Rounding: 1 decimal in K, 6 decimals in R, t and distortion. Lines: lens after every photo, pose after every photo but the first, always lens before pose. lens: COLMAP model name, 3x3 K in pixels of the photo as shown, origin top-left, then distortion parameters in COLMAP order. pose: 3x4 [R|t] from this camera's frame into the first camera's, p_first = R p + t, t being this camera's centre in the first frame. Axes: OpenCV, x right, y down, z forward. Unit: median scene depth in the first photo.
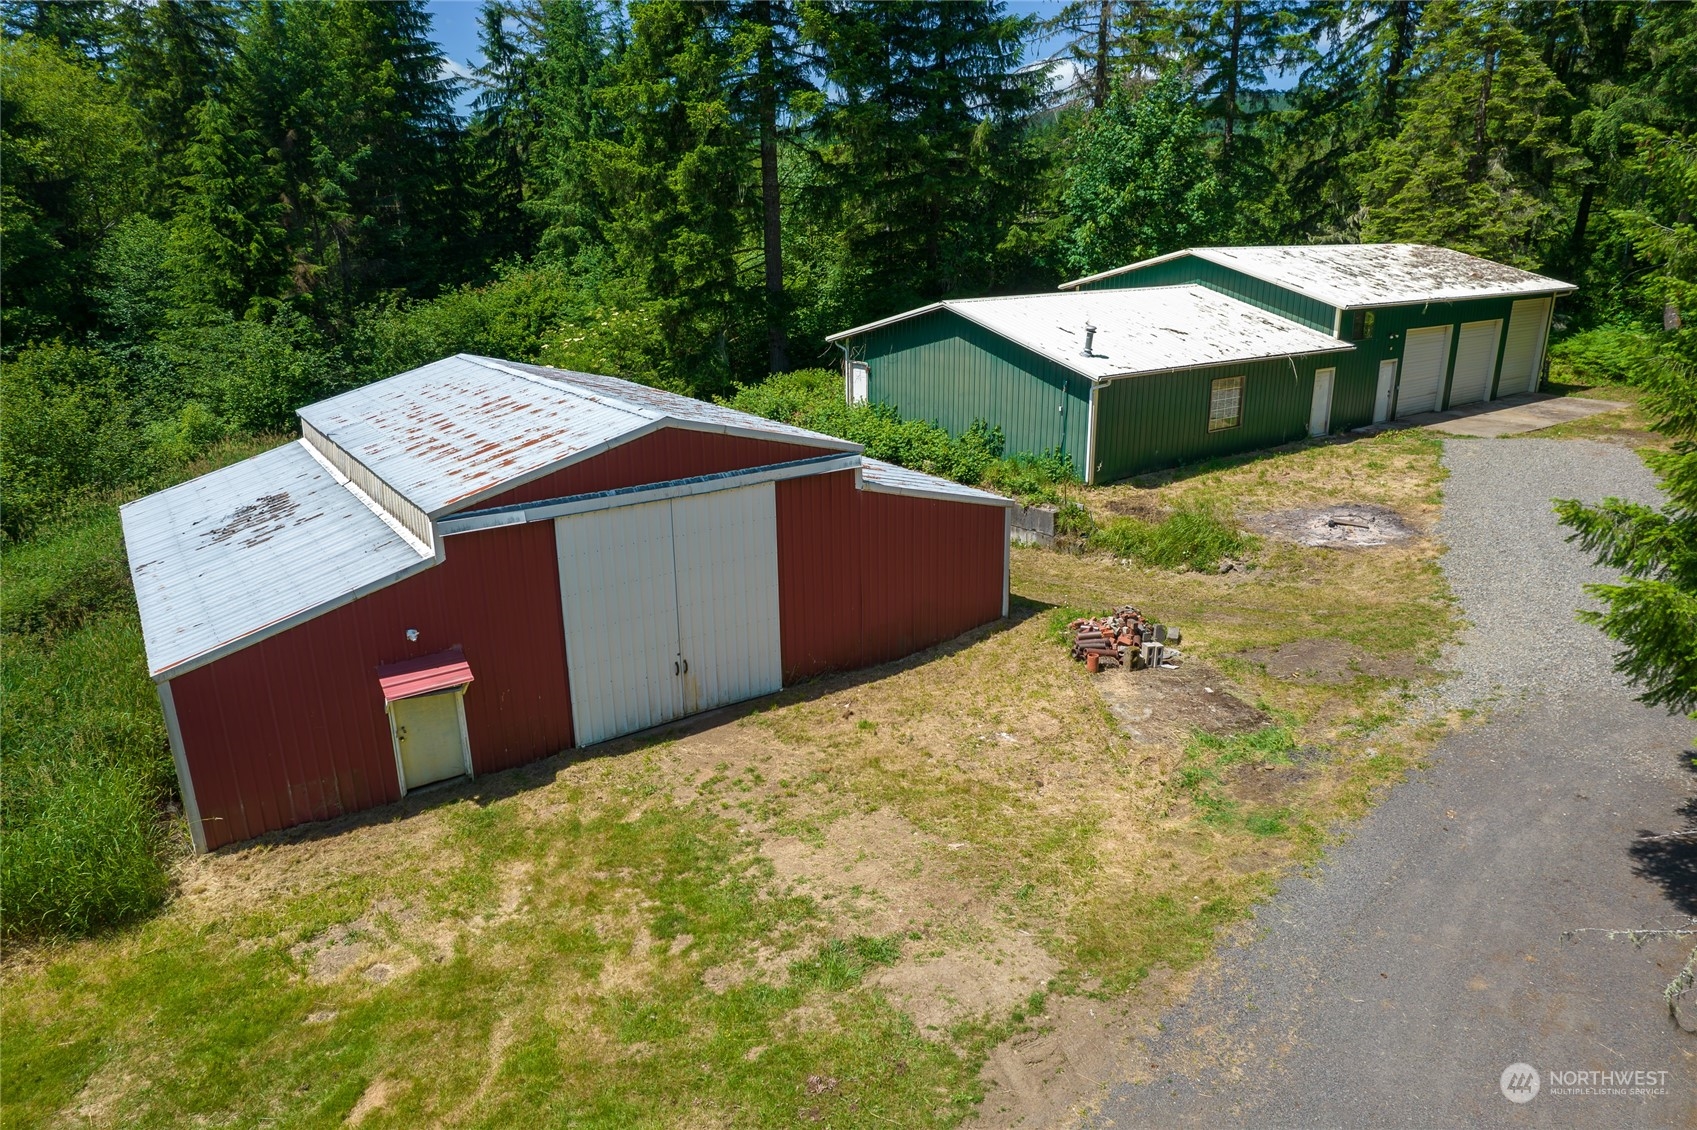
lens RADIAL K [[1096.9, 0, 853.6], [0, 1096.9, 566.8], [0, 0, 1]] dist [-0.092216, 0.089451]
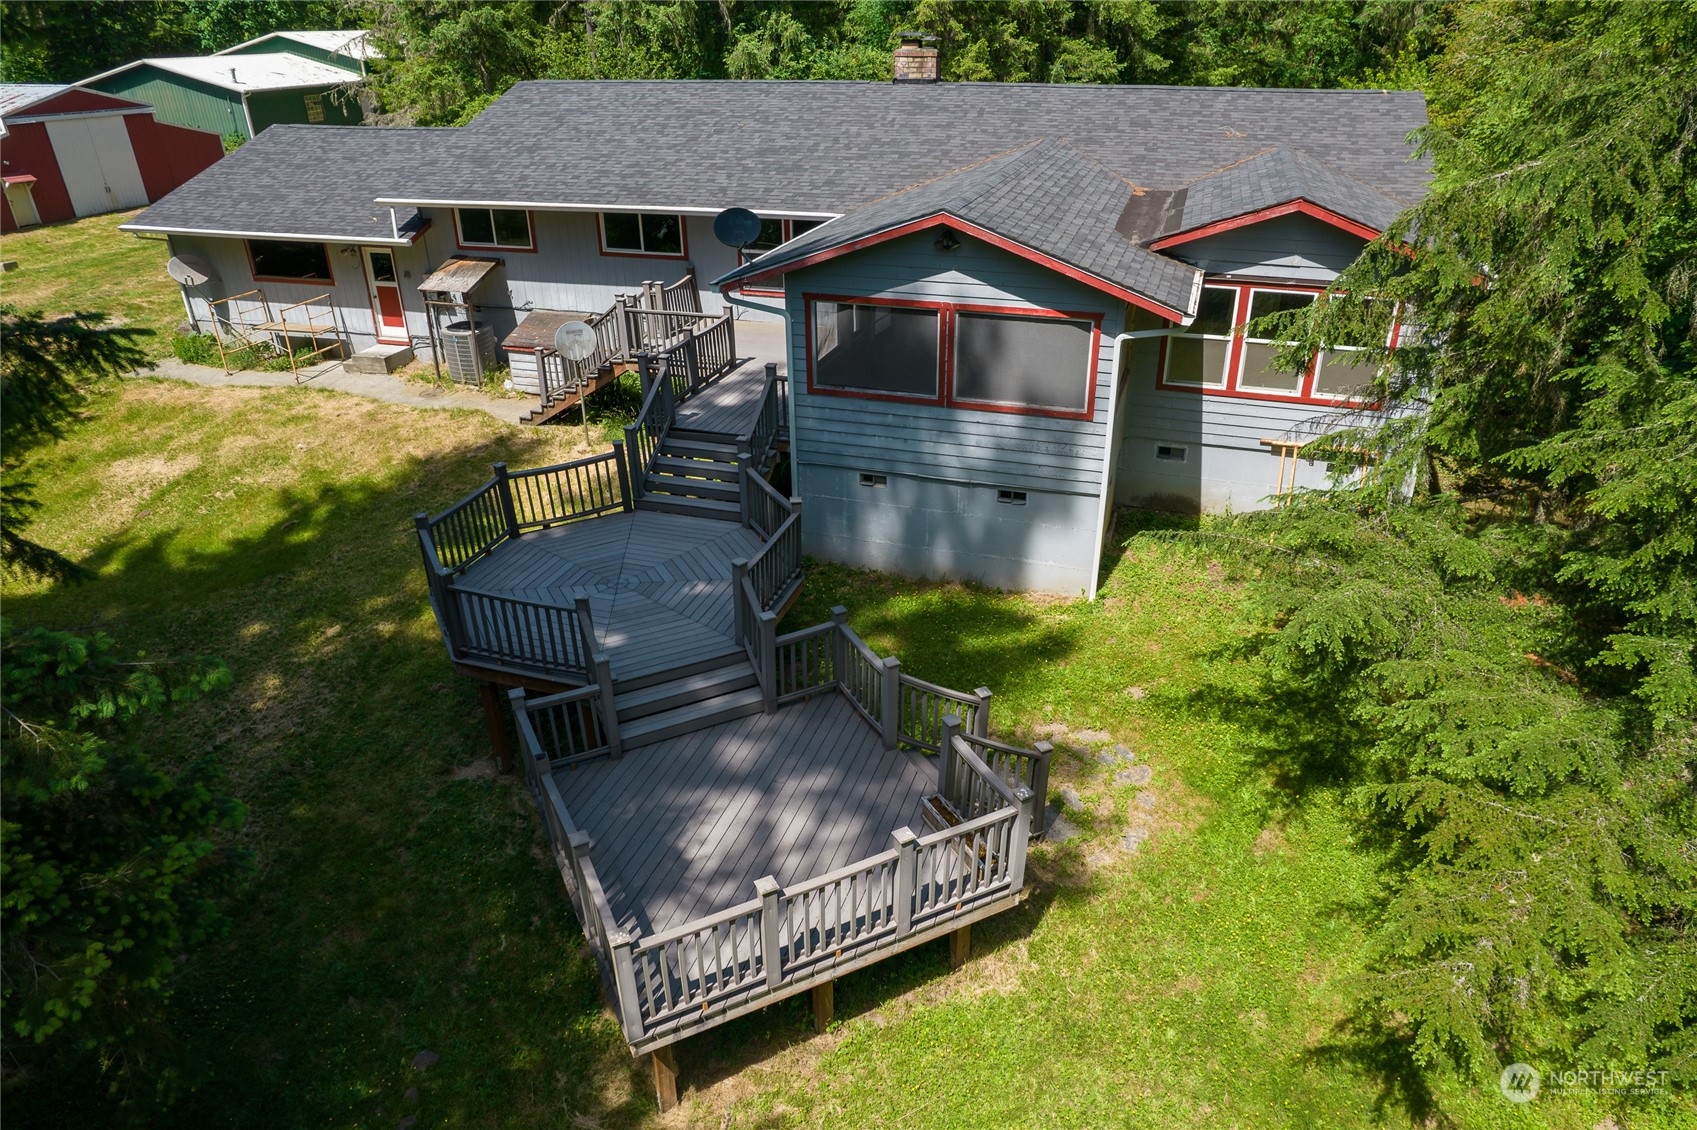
lens RADIAL K [[1096.9, 0, 853.6], [0, 1096.9, 566.8], [0, 0, 1]] dist [-0.092216, 0.089451]
pose [[0.759488, -0.303842, 0.575203, -0.368808], [0.210445, 0.951430, 0.224710, 0.504820], [-0.615541, -0.049616, 0.786541, -1.479833]]
